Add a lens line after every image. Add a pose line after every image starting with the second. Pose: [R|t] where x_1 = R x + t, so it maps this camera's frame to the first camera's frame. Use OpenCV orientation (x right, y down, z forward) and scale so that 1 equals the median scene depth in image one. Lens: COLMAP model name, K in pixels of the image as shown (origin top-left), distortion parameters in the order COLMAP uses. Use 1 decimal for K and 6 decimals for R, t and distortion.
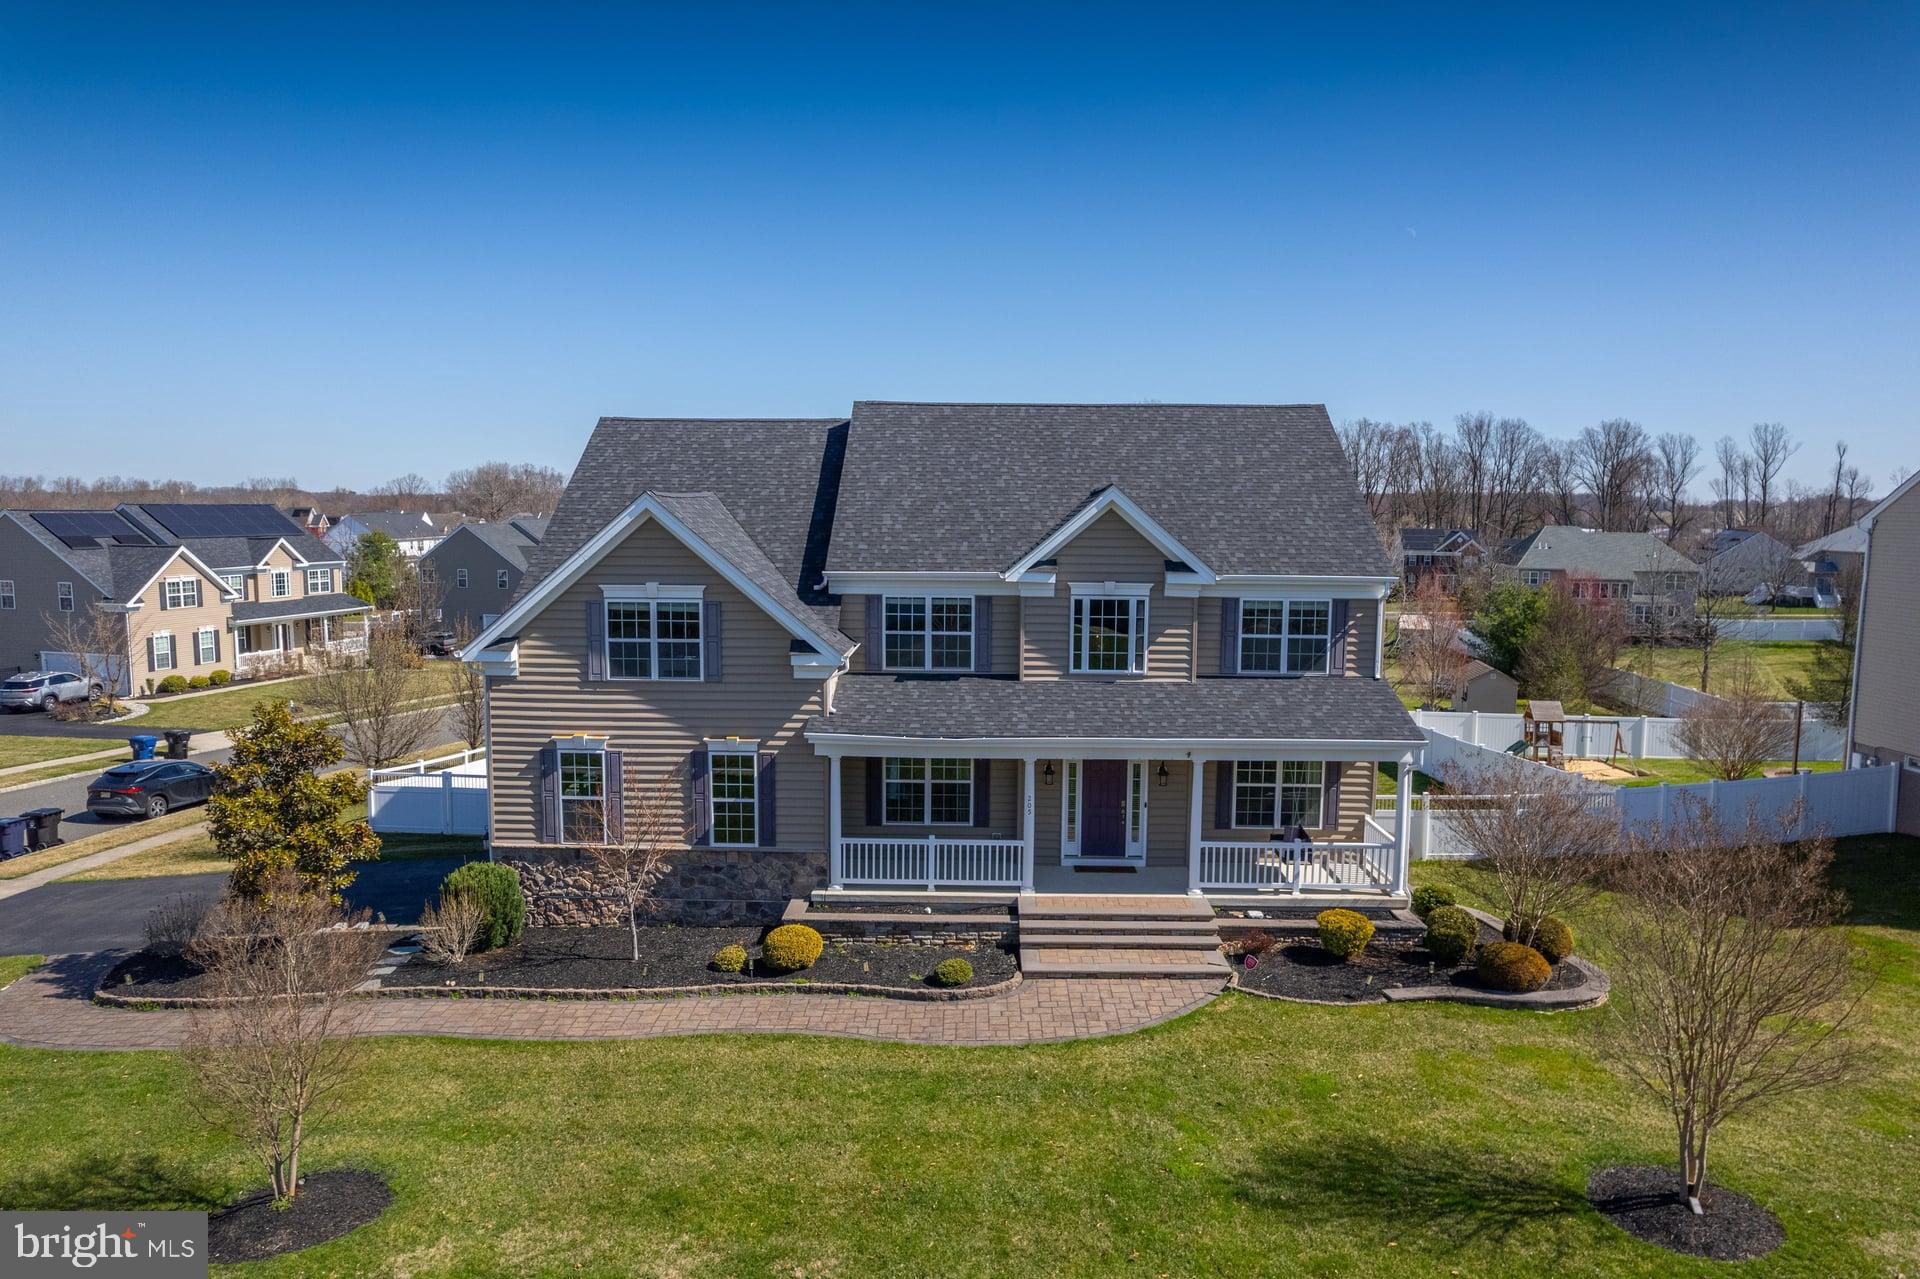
lens RADIAL K [[1234.8, 0, 959.4], [0, 1234.8, 640.4], [0, 0, 1]] dist [-0.084104, 0.097747]
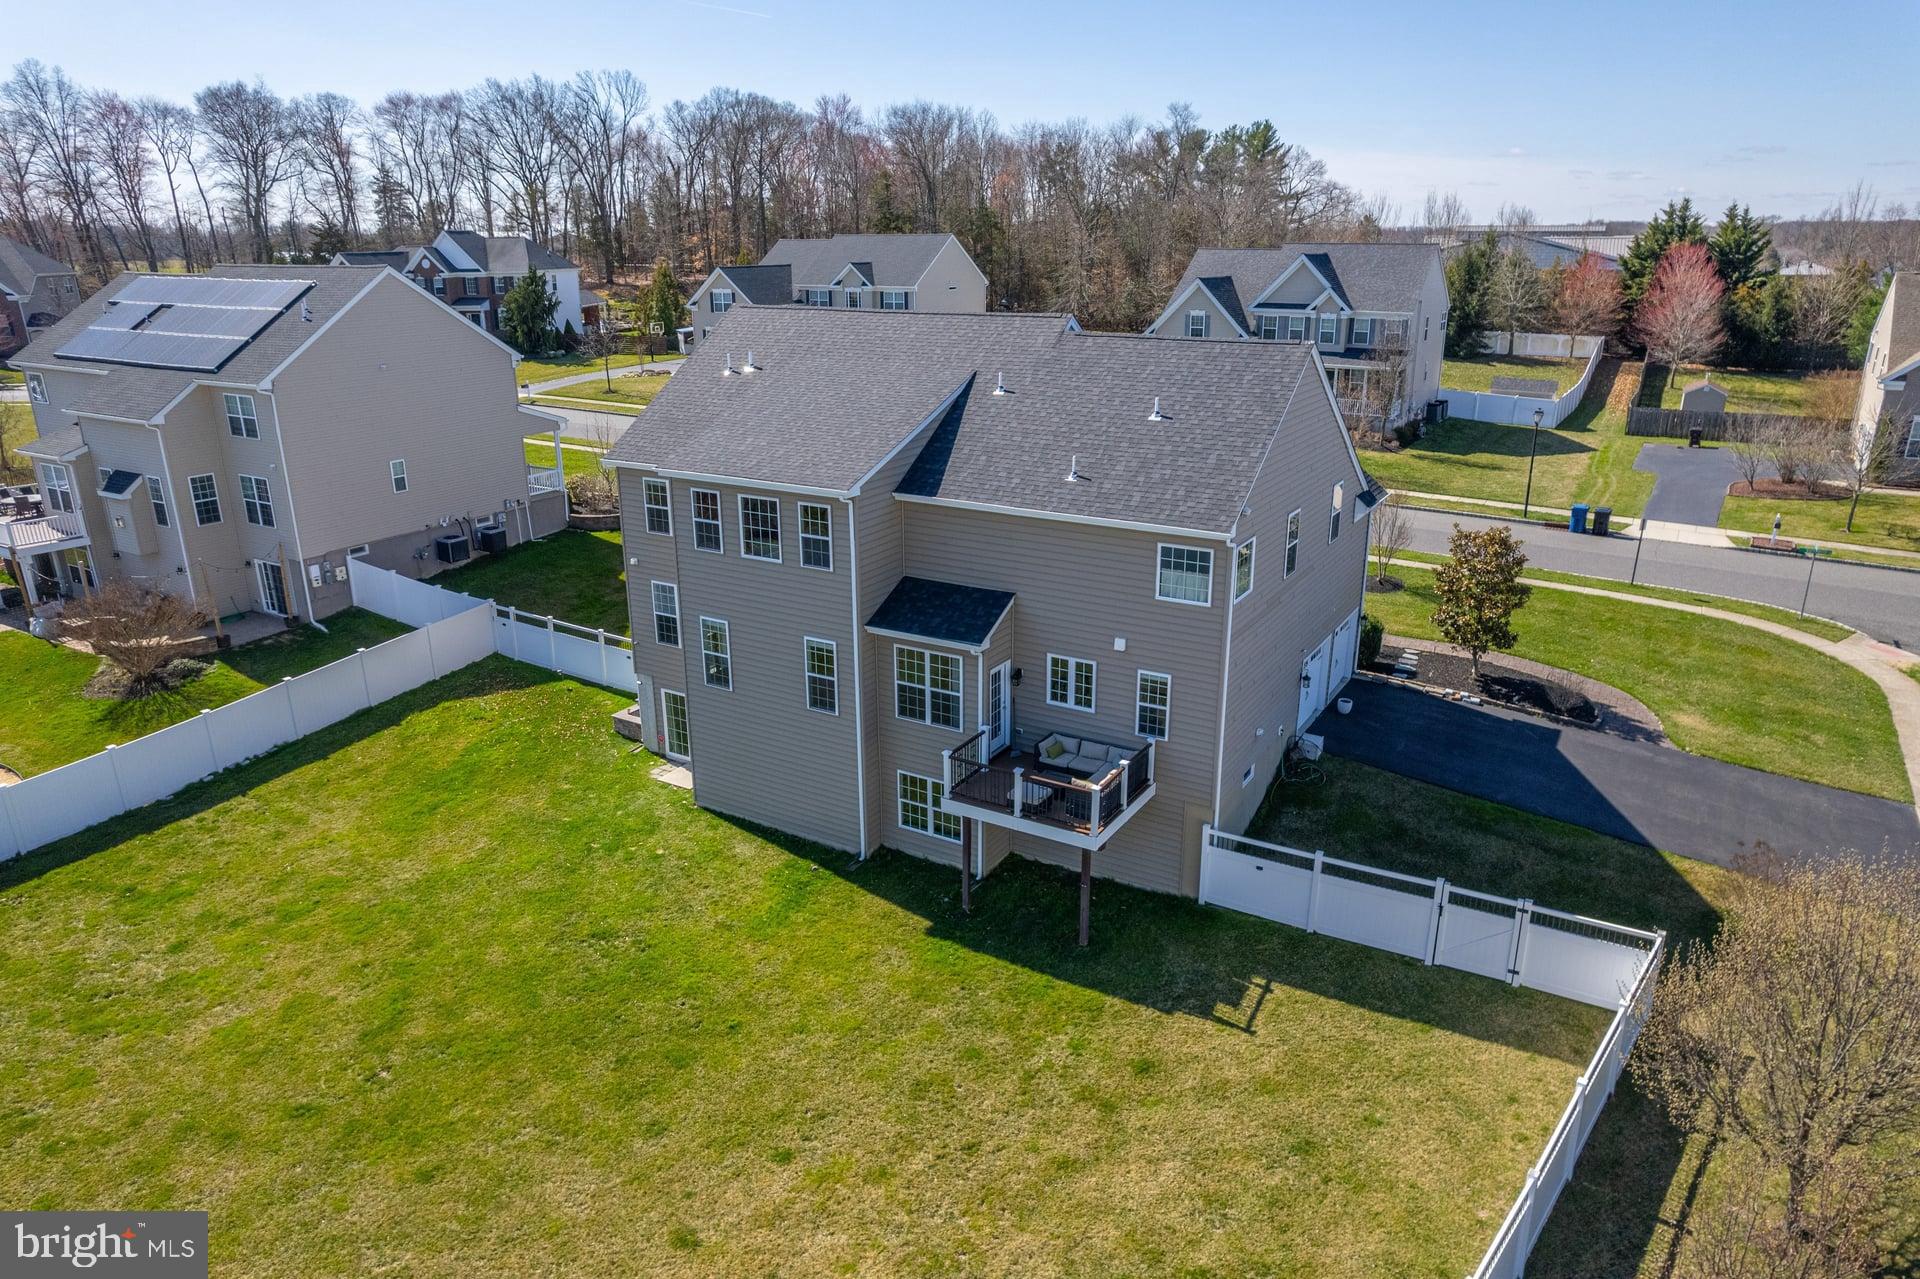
lens RADIAL K [[1234.8, 0, 959.4], [0, 1234.8, 640.4], [0, 0, 1]] dist [-0.084104, 0.097747]
pose [[-0.866223, -0.159899, 0.473381, -0.684649], [0.052918, 0.912725, 0.405133, -0.465743], [-0.496847, 0.375986, -0.782162, 2.487882]]
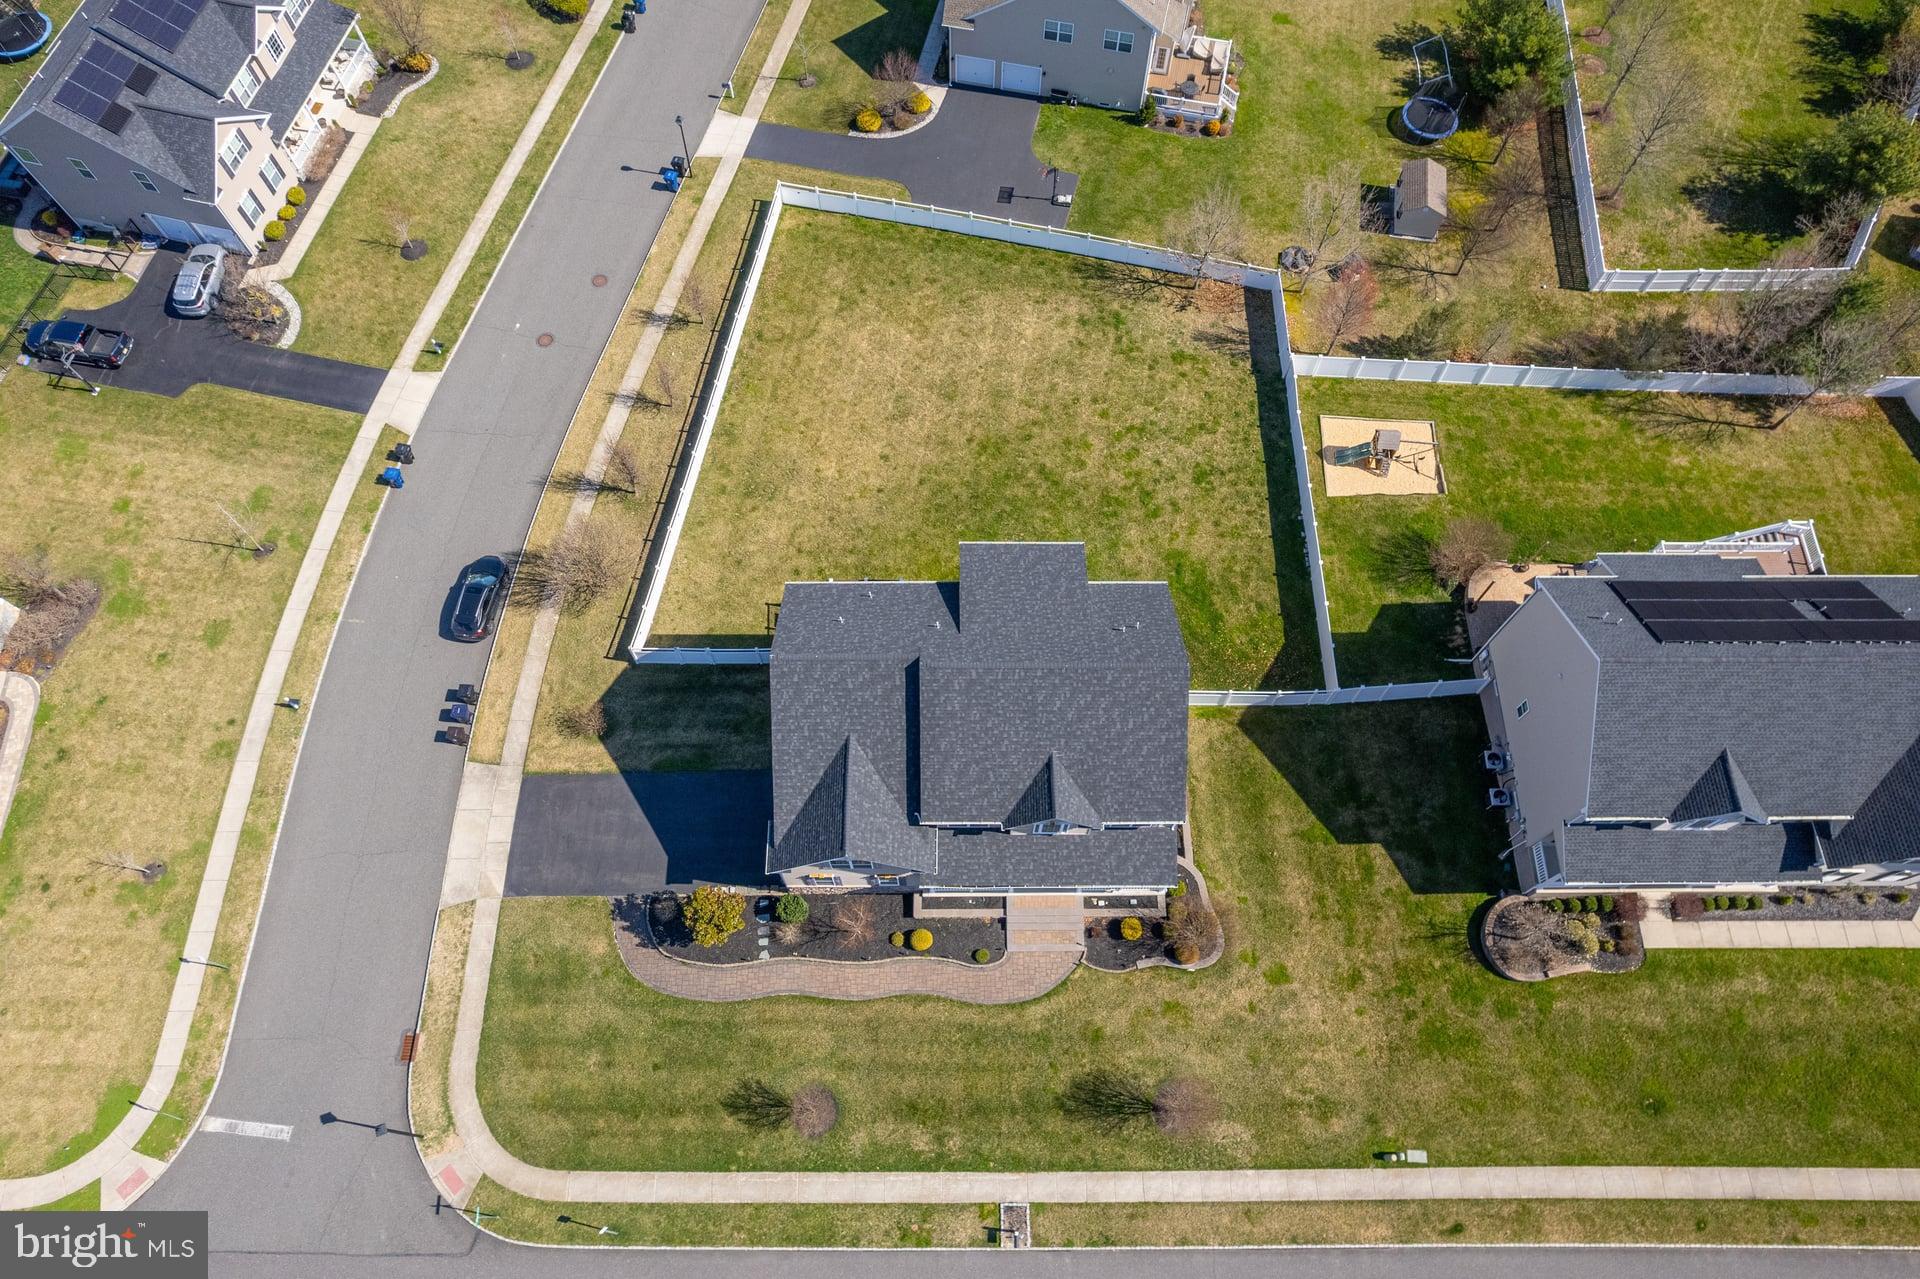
lens RADIAL K [[1296.0, 0, 960.0], [0, 1296.0, 639.5], [0, 0, 1]] dist [-0.080765, 0.089754]
pose [[0.999748, -0.022159, 0.003548, -0.043244], [0.008150, 0.505825, 0.862597, -2.245501], [-0.020910, -0.862351, 0.505879, 0.134743]]
